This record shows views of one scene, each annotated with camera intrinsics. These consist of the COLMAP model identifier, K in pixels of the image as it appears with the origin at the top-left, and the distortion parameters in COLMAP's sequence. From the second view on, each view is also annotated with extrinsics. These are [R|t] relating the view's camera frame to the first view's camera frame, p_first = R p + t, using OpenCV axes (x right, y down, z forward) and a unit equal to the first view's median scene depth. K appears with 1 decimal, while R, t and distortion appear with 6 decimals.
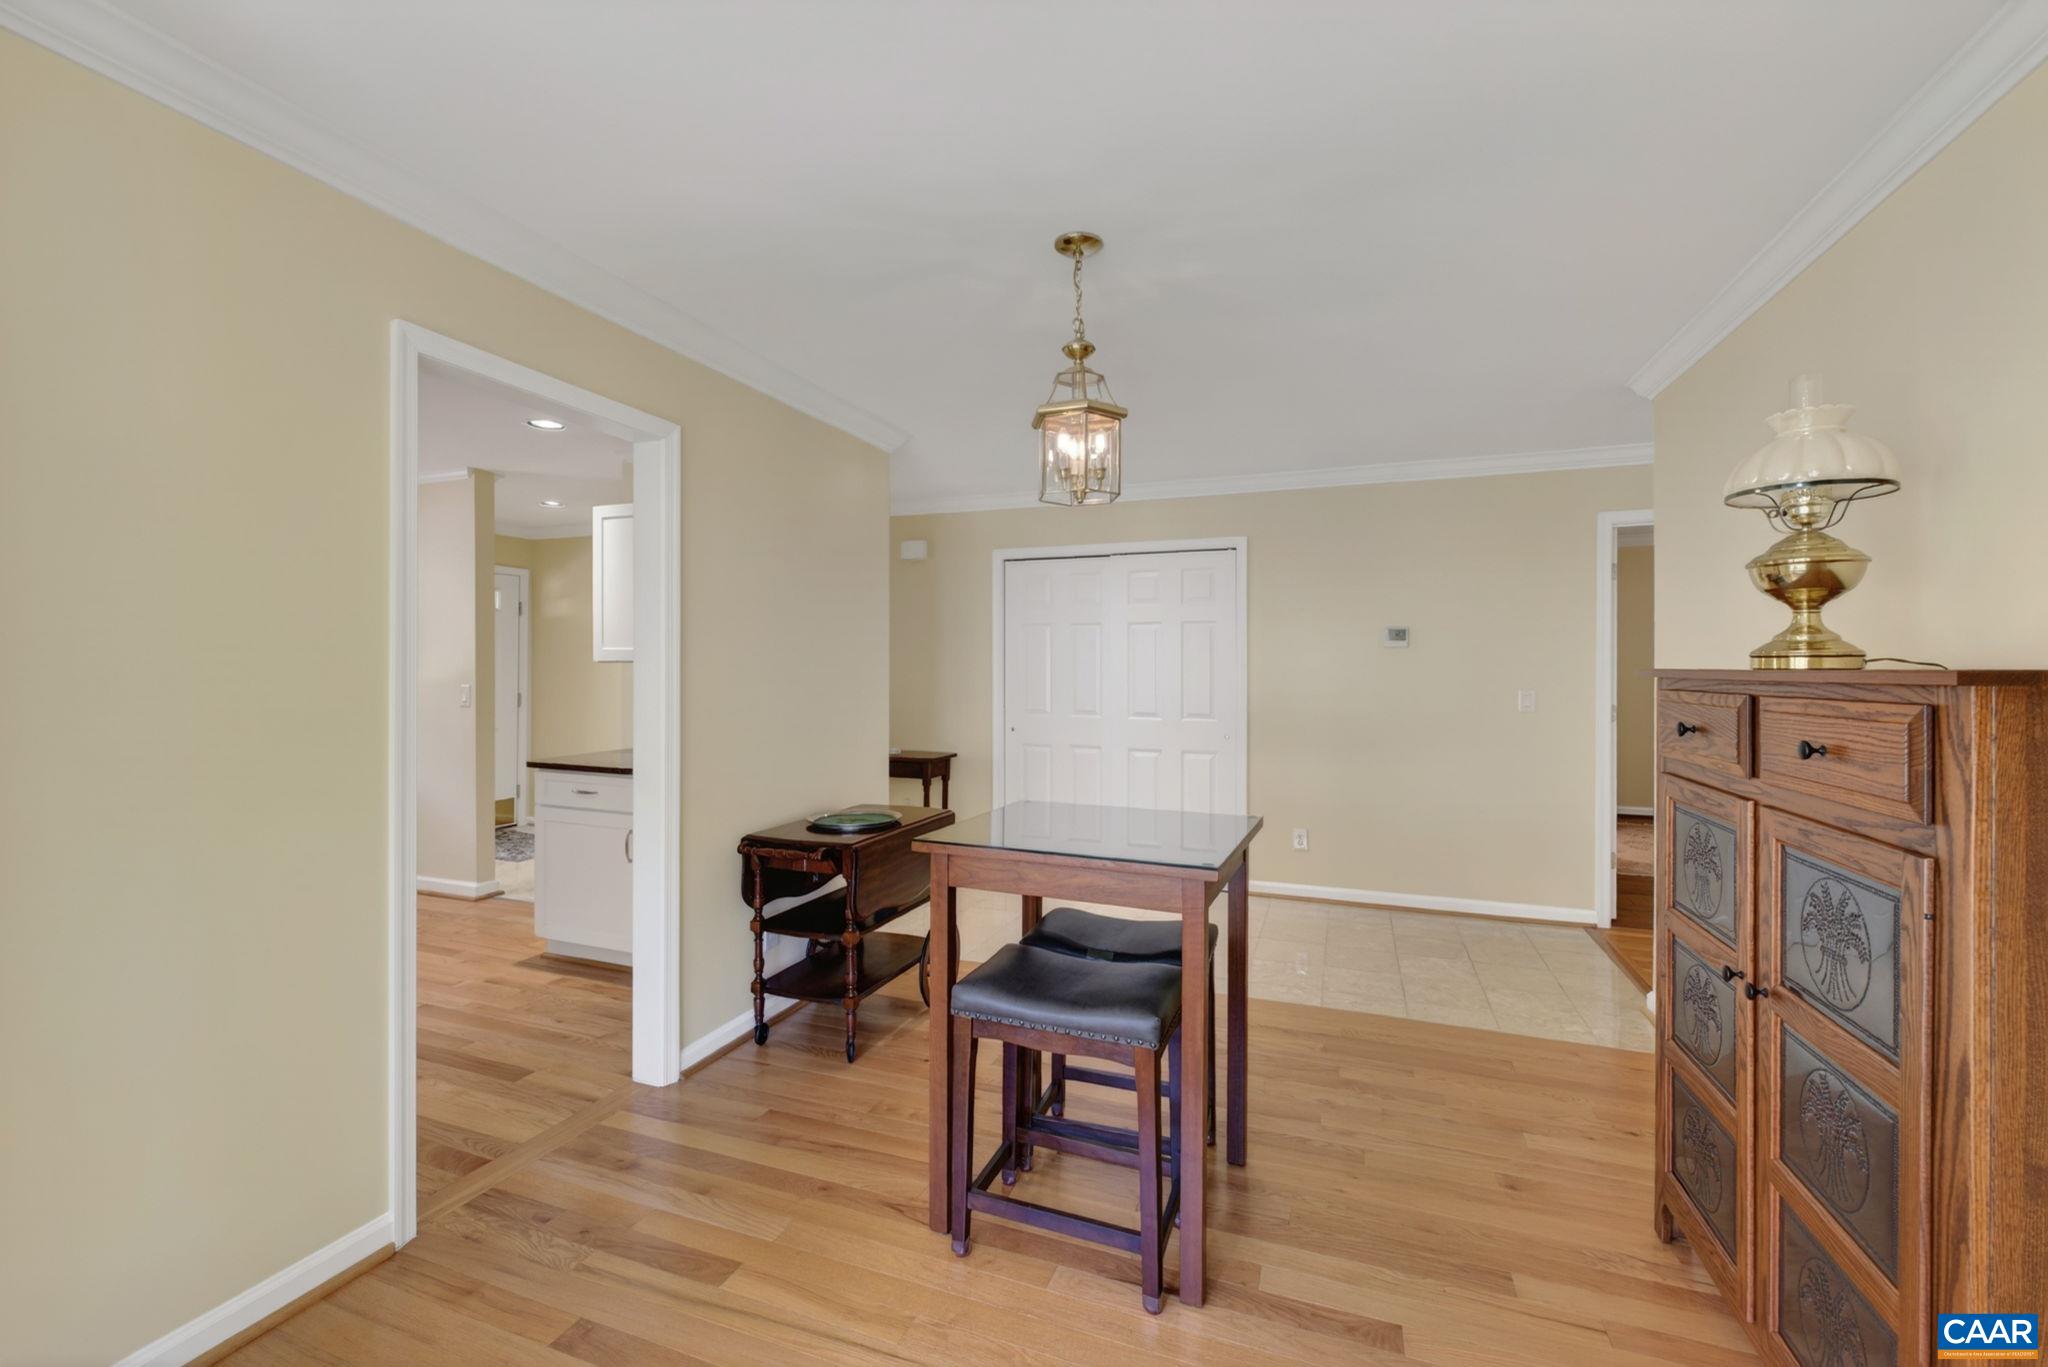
lens RADIAL K [[861.1, 0, 1017.6], [0, 861.1, 668.4], [0, 0, 1]] dist [-0.000234, -0.000233]
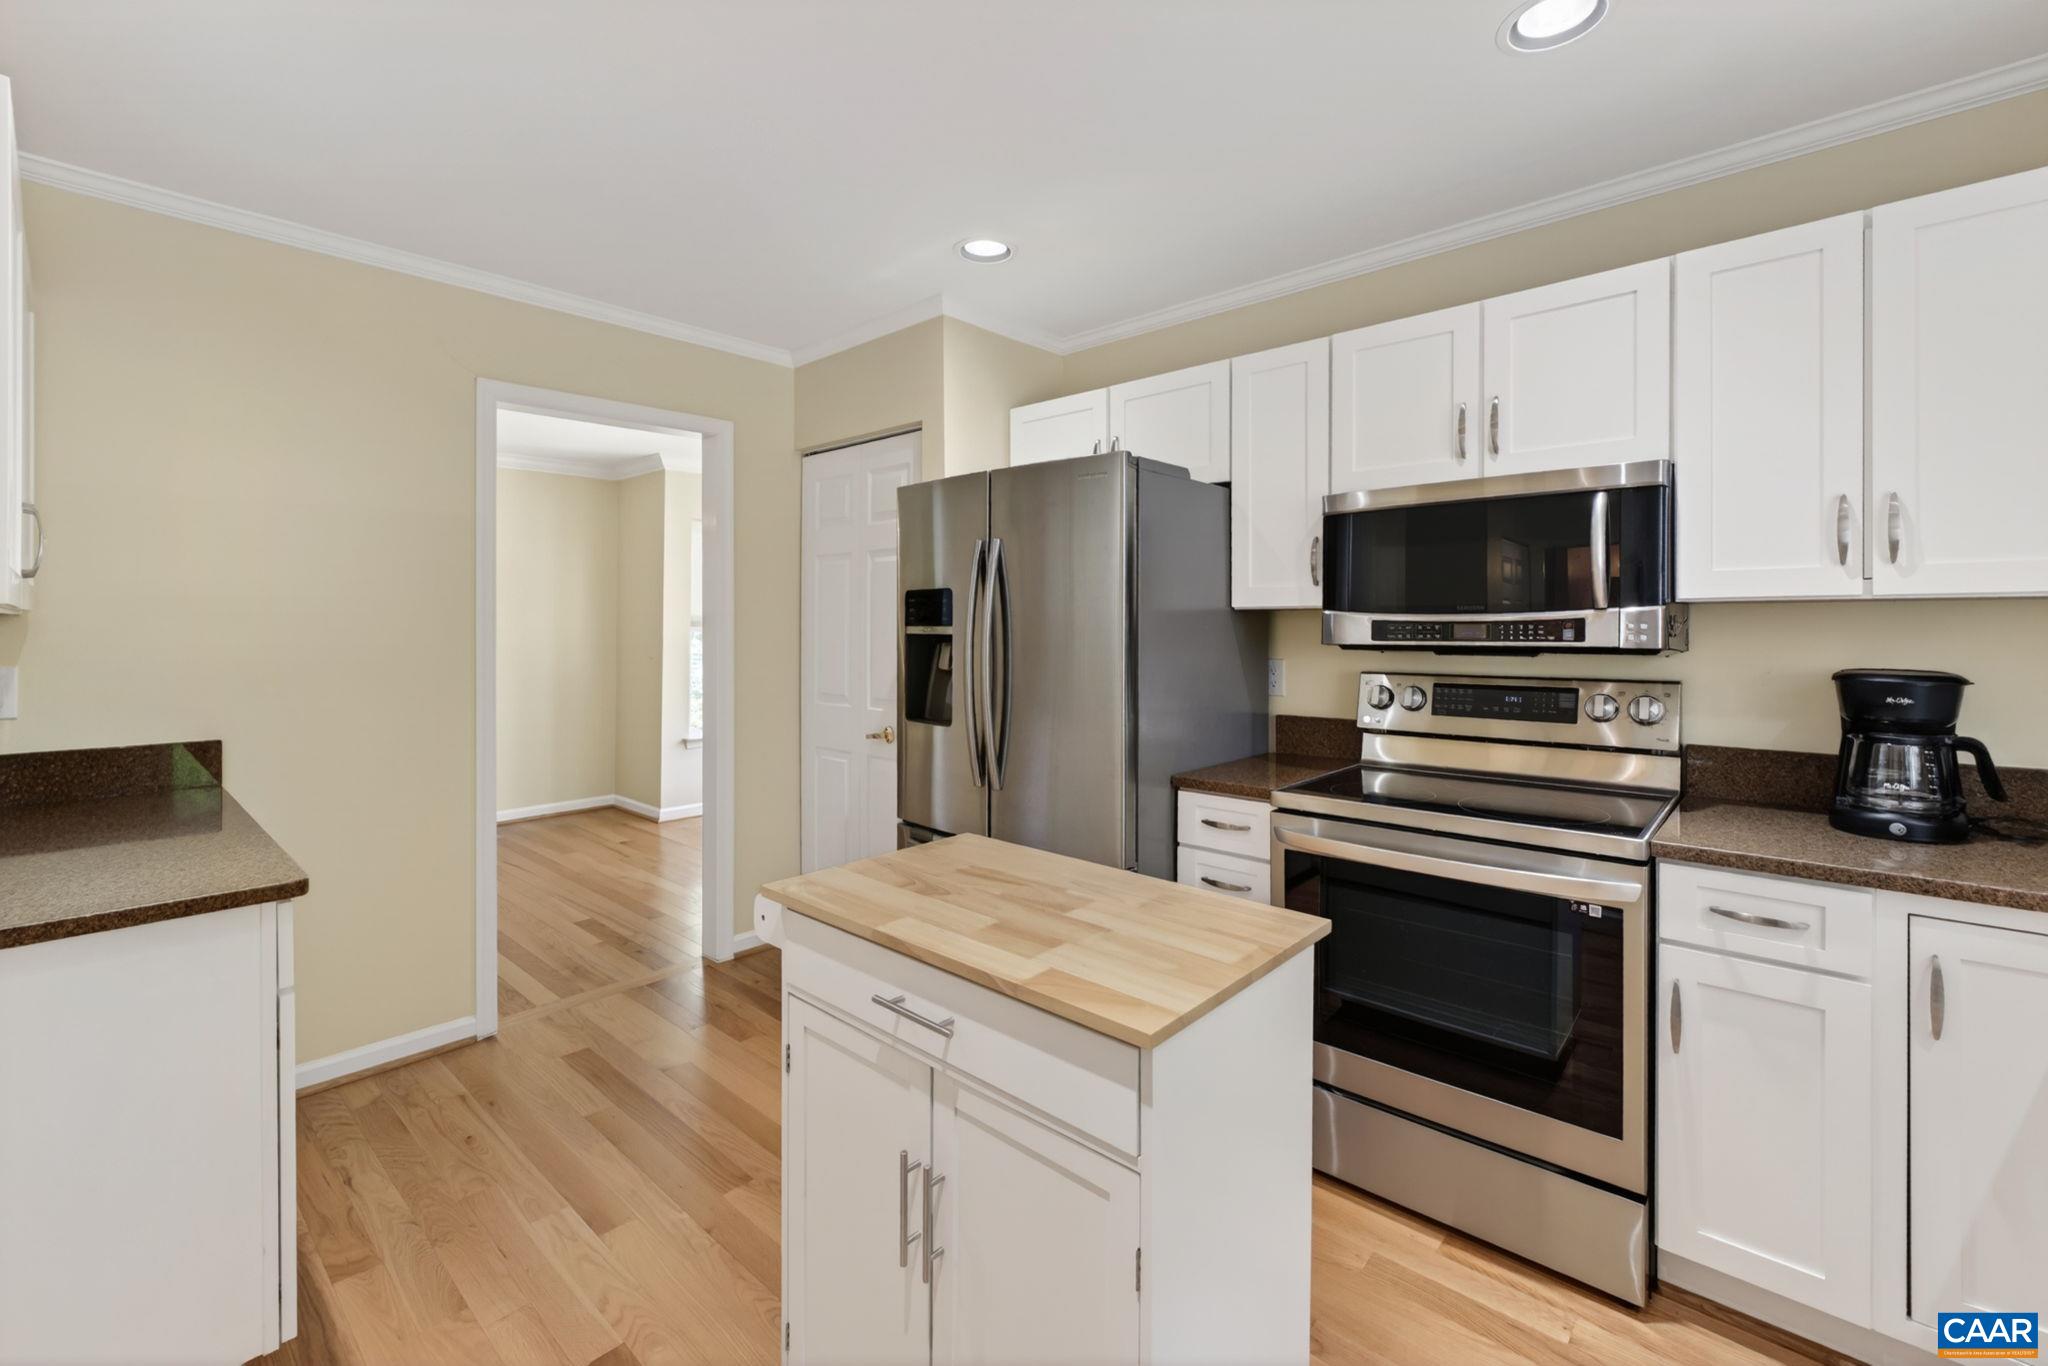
lens RADIAL K [[868.1, 0, 1018.0], [0, 868.1, 632.4], [0, 0, 1]] dist [-0.001741, -0.000869]
pose [[-0.932958, -0.005441, 0.359945, -0.980551], [-0.001946, 0.999947, 0.010071, -0.001754], [-0.359981, 0.008696, -0.932919, 1.226621]]
